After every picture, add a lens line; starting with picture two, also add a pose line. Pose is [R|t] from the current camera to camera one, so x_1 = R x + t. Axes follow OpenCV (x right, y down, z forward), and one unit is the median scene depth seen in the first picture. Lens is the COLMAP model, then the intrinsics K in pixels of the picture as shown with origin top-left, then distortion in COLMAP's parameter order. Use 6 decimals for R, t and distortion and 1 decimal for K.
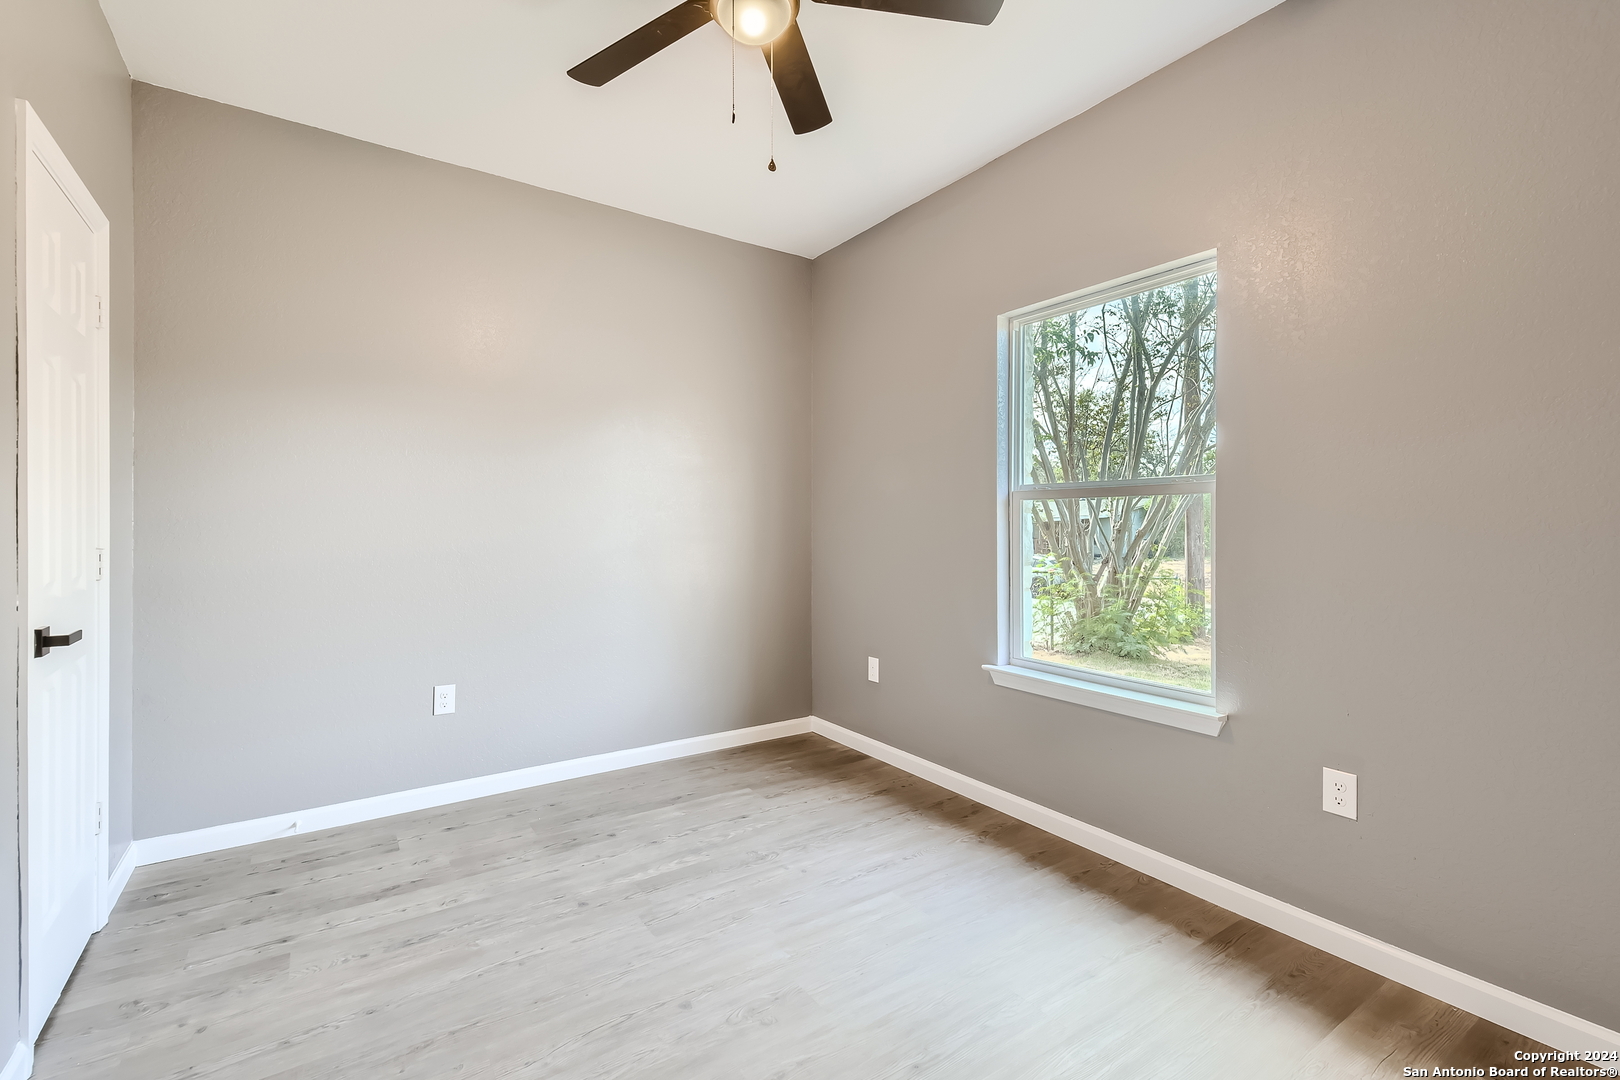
lens RADIAL K [[711.7, 0, 808.7], [0, 711.7, 531.3], [0, 0, 1]] dist [0.028239, -0.008325]
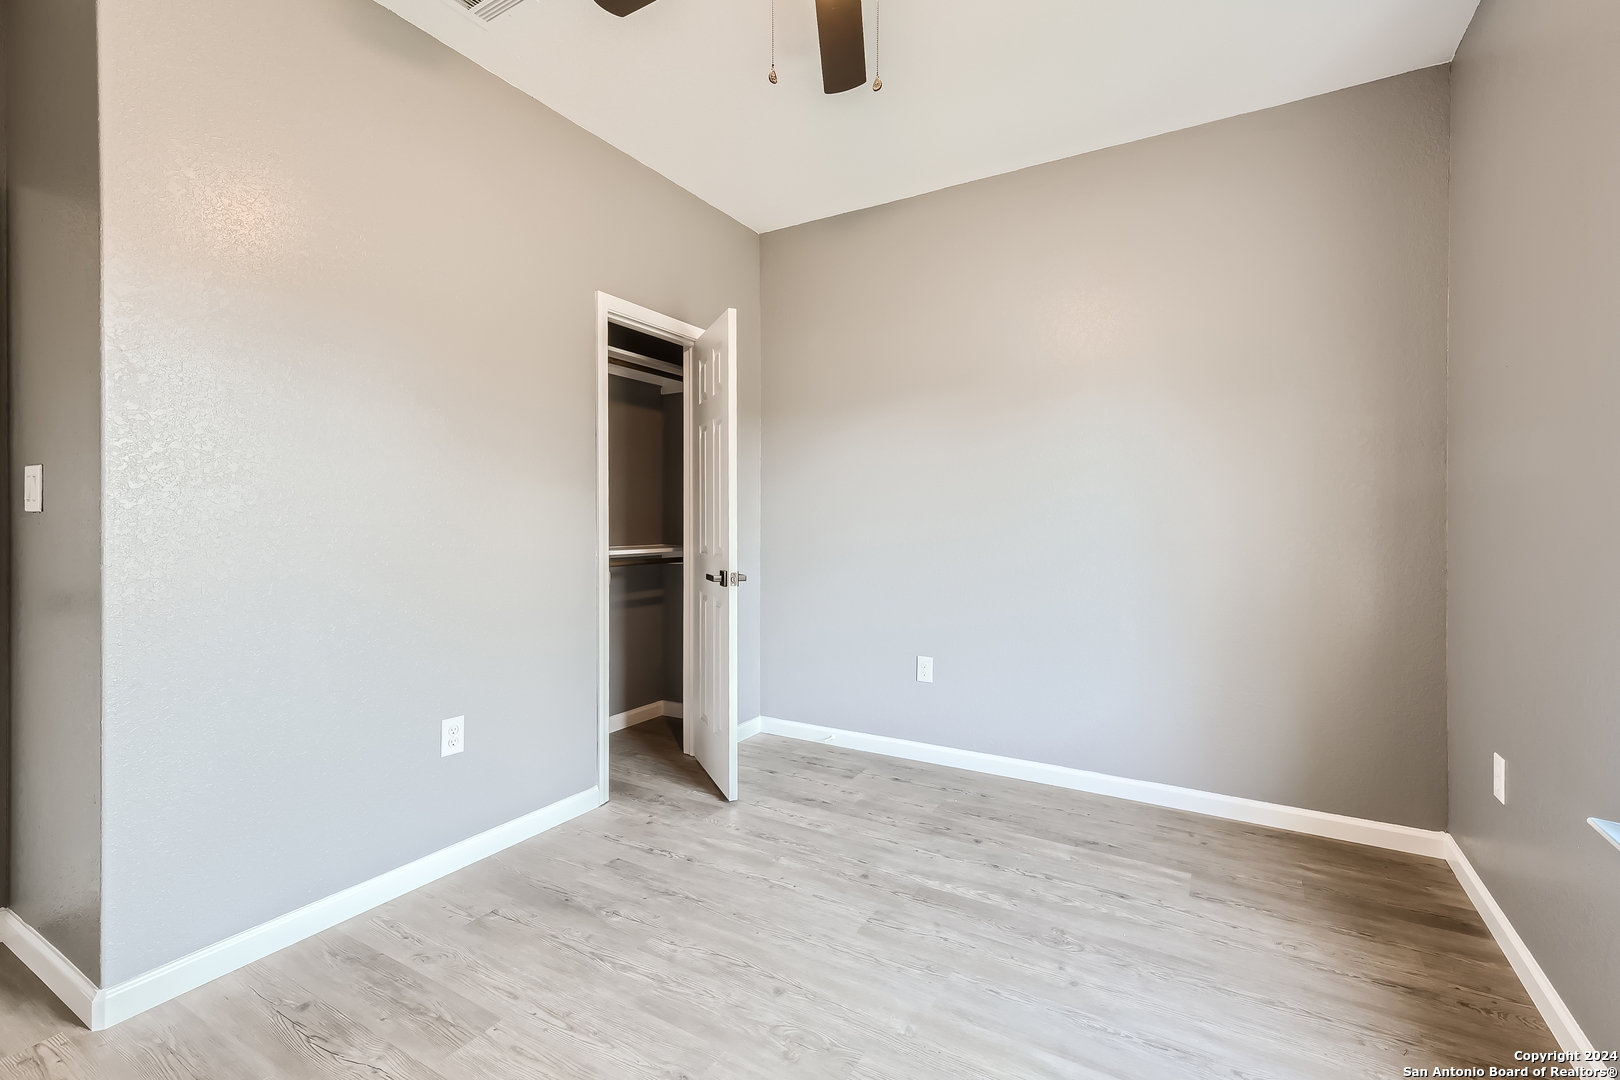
lens RADIAL K [[711.7, 0, 811.9], [0, 711.7, 533.0], [0, 0, 1]] dist [0.028239, -0.008325]
pose [[0.431229, 0.013523, -0.902141, 0.486595], [-0.006787, 0.999908, 0.011744, 0.008529], [0.902217, 0.001059, 0.431281, 0.404030]]
